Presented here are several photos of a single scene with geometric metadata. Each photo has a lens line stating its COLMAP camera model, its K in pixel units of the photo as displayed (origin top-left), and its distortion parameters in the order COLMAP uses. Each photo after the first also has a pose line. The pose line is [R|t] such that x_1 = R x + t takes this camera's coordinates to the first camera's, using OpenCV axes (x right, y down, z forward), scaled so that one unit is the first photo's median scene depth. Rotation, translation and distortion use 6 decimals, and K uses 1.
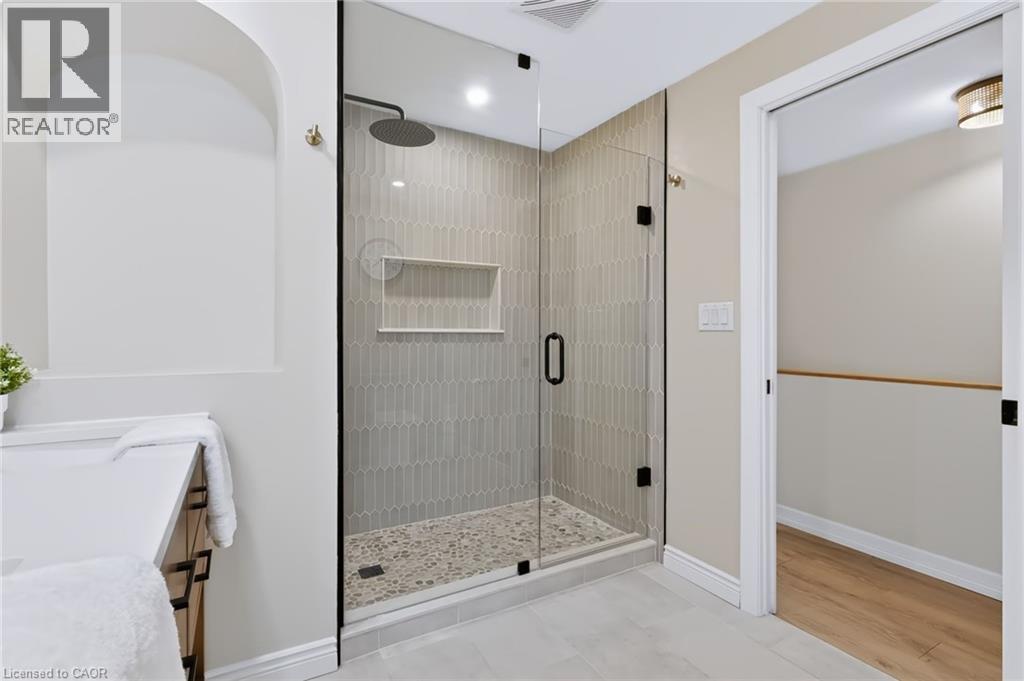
lens RADIAL K [[483.7, 0, 513.4], [0, 483.7, 340.9], [0, 0, 1]] dist [0.001460, 0.000121]
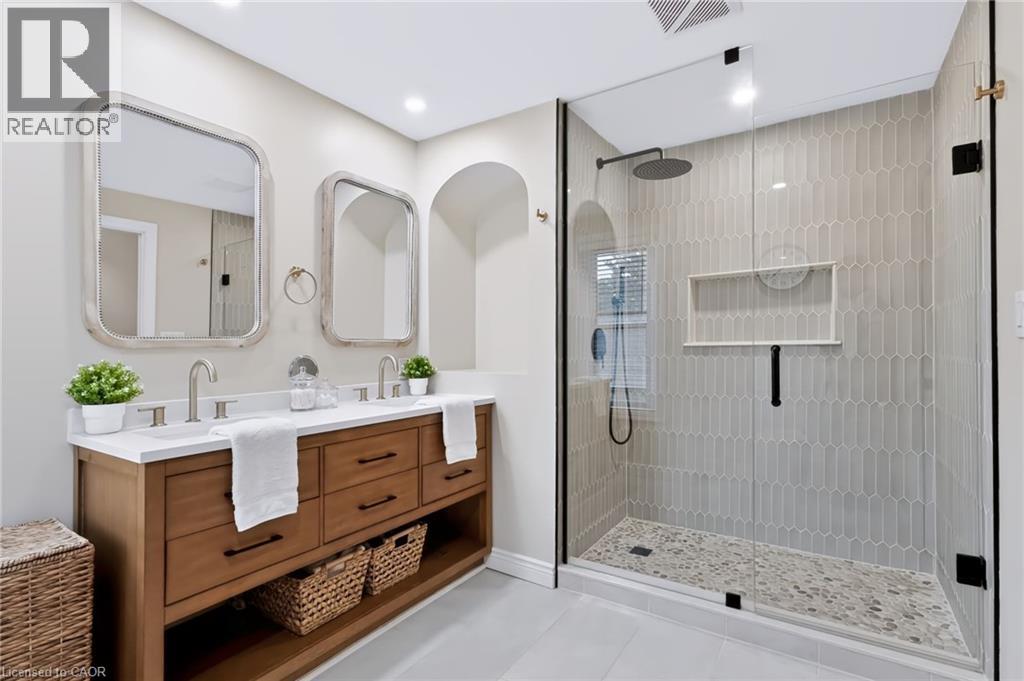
lens RADIAL K [[483.7, 0, 509.8], [0, 483.7, 345.4], [0, 0, 1]] dist [0.001460, 0.000121]
pose [[0.436718, -0.016600, -0.899445, 0.542392], [0.002124, 0.999846, -0.017422, -0.001966], [0.899596, 0.005699, 0.436686, 0.170805]]
